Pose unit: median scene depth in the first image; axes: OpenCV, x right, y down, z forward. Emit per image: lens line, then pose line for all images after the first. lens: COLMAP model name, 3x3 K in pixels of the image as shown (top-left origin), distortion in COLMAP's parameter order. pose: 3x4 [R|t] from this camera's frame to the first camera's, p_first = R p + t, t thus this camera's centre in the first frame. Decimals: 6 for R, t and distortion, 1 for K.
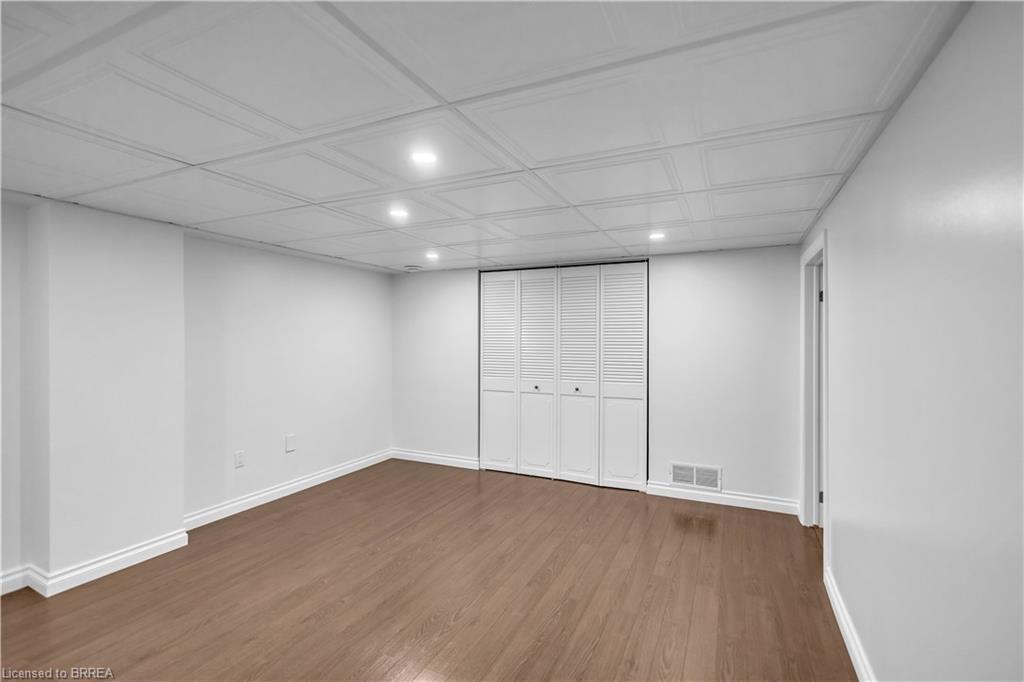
lens RADIAL K [[473.5, 0, 510.8], [0, 473.5, 341.3], [0, 0, 1]] dist [0.006917, -0.000601]
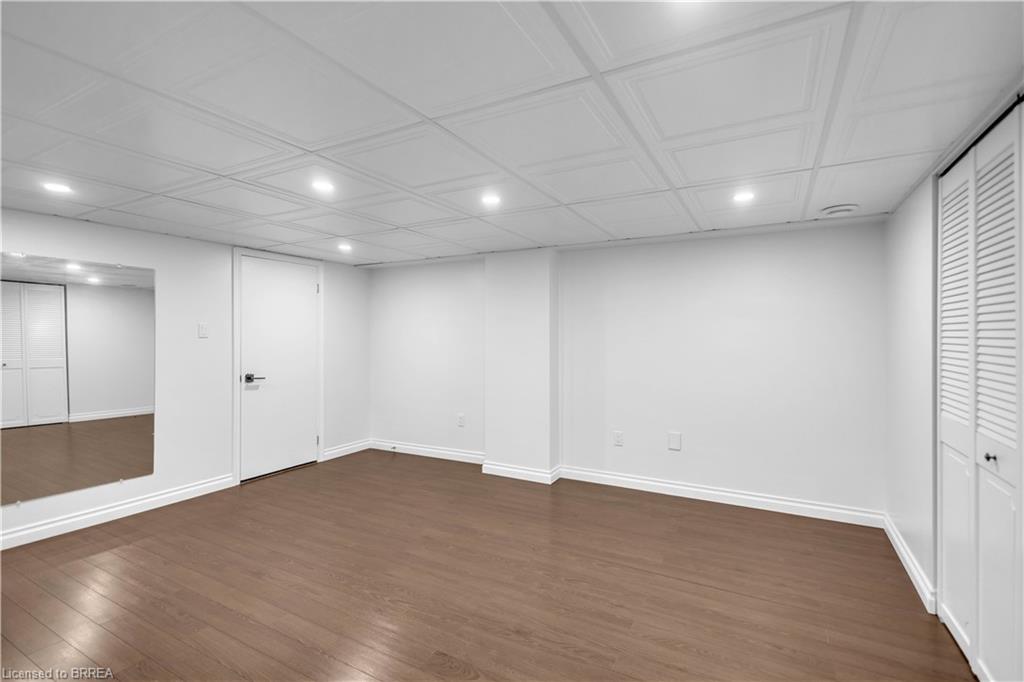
lens RADIAL K [[473.5, 0, 510.8], [0, 473.5, 341.3], [0, 0, 1]] dist [0.006917, -0.000601]
pose [[-0.077938, 0.011617, -0.996891, 0.676697], [-0.001753, 0.999929, 0.011790, 0.007009], [0.996957, 0.002667, -0.077912, 1.018285]]
